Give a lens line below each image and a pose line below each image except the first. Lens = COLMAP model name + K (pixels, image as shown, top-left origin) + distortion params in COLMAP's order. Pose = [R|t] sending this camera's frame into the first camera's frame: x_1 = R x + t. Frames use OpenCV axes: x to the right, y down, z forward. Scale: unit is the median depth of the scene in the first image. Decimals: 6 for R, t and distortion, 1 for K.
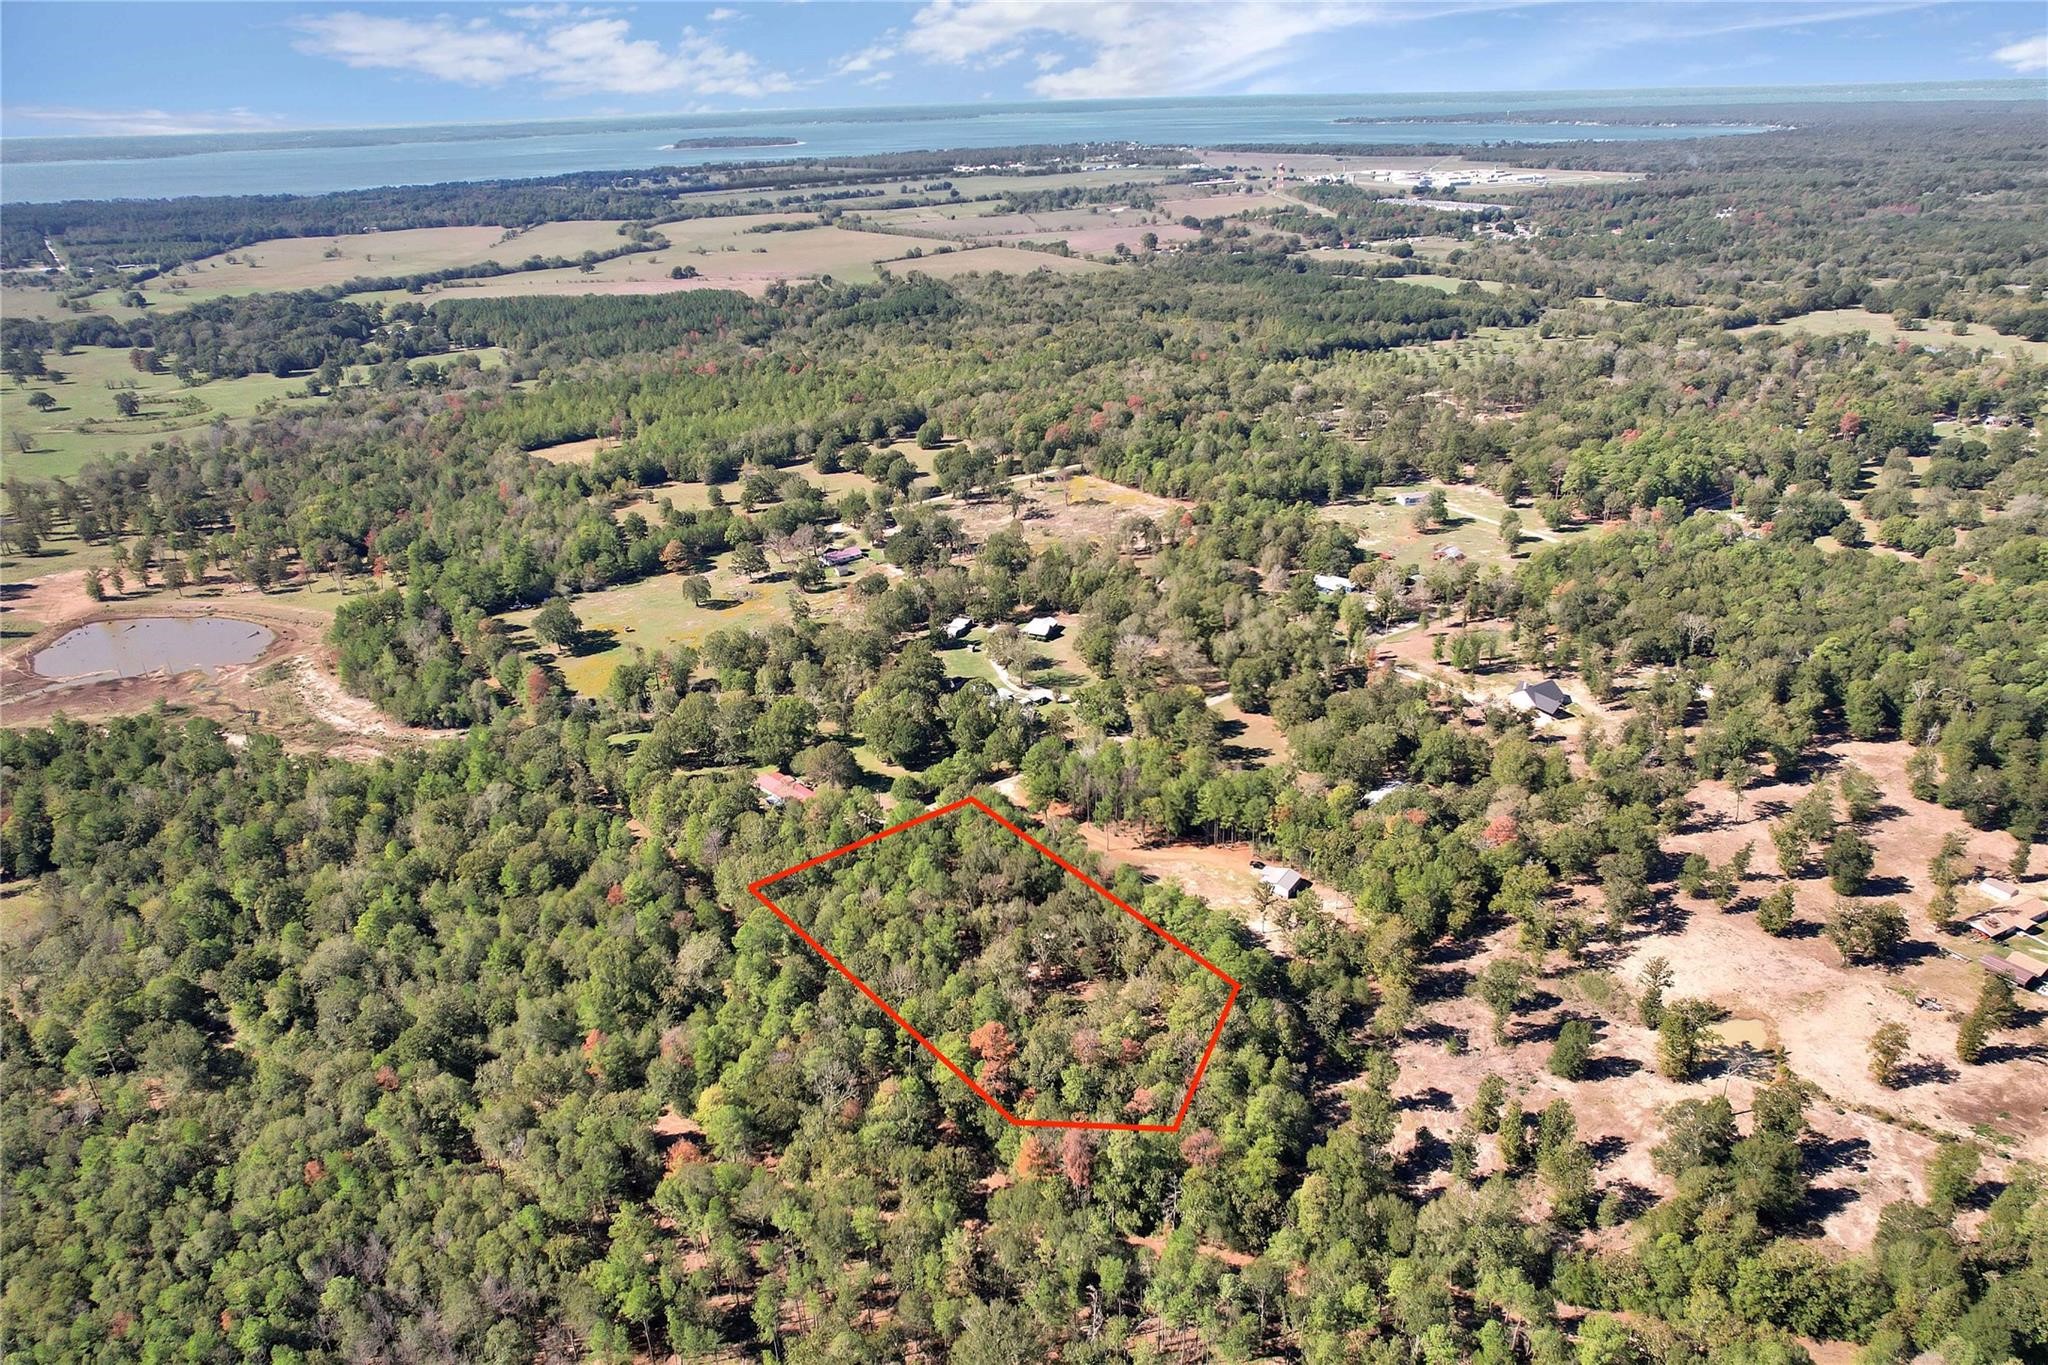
lens RADIAL K [[1308.9, 0, 1043.2], [0, 1308.9, 677.0], [0, 0, 1]] dist [-0.081951, 0.072861]
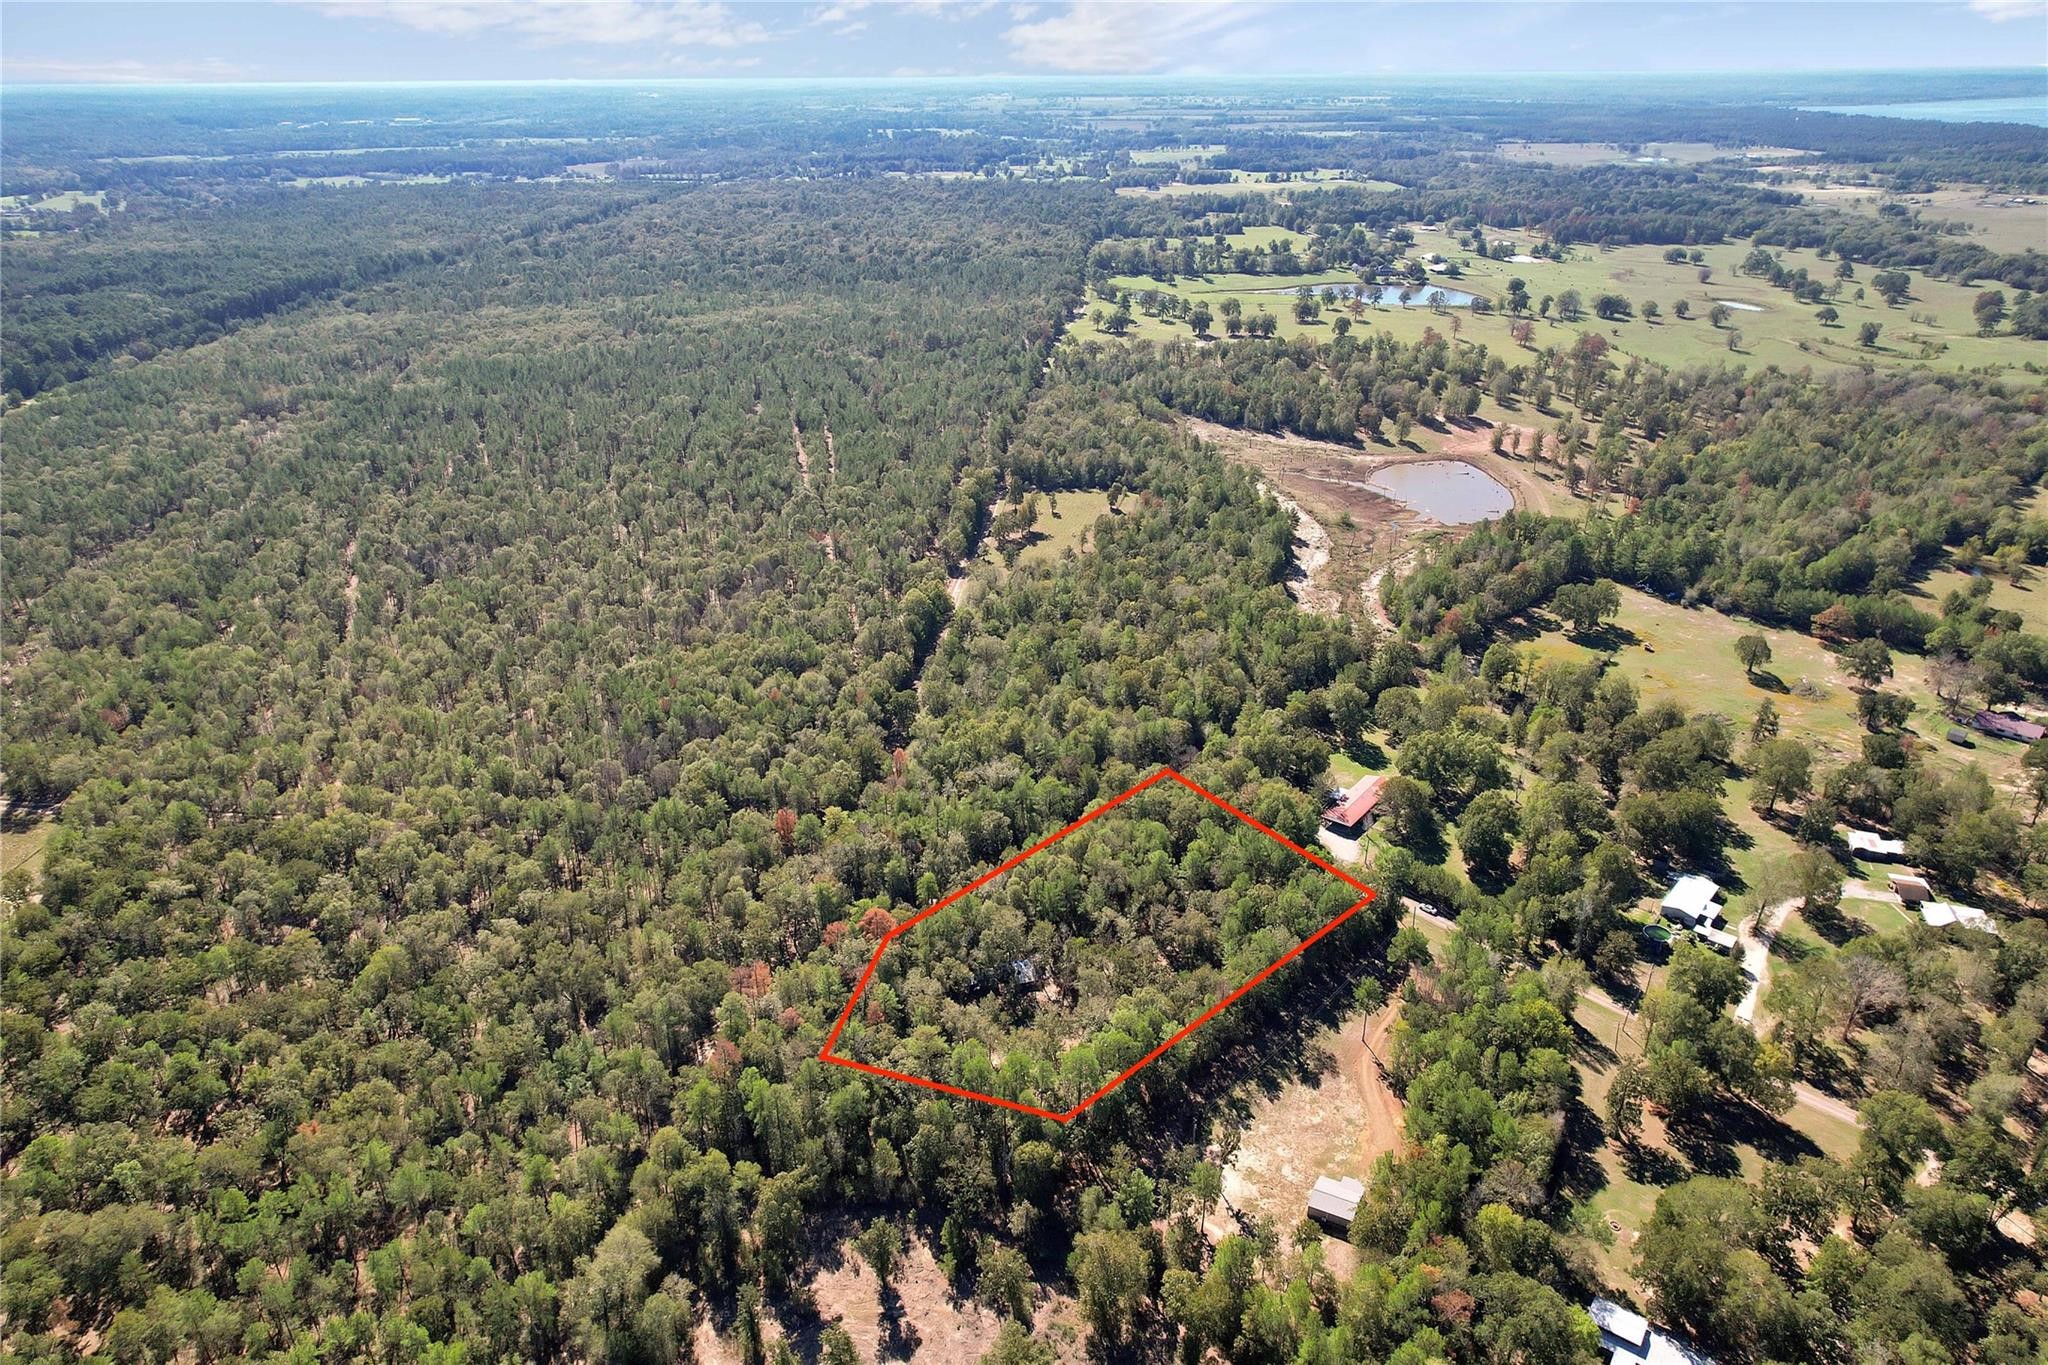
lens RADIAL K [[1308.9, 0, 1043.2], [0, 1308.9, 677.0], [0, 0, 1]] dist [-0.081951, 0.072861]
pose [[0.118444, 0.453182, -0.883514, 0.361363], [-0.405607, 0.834240, 0.373532, -0.153922], [0.906341, 0.314117, 0.282625, 0.313009]]
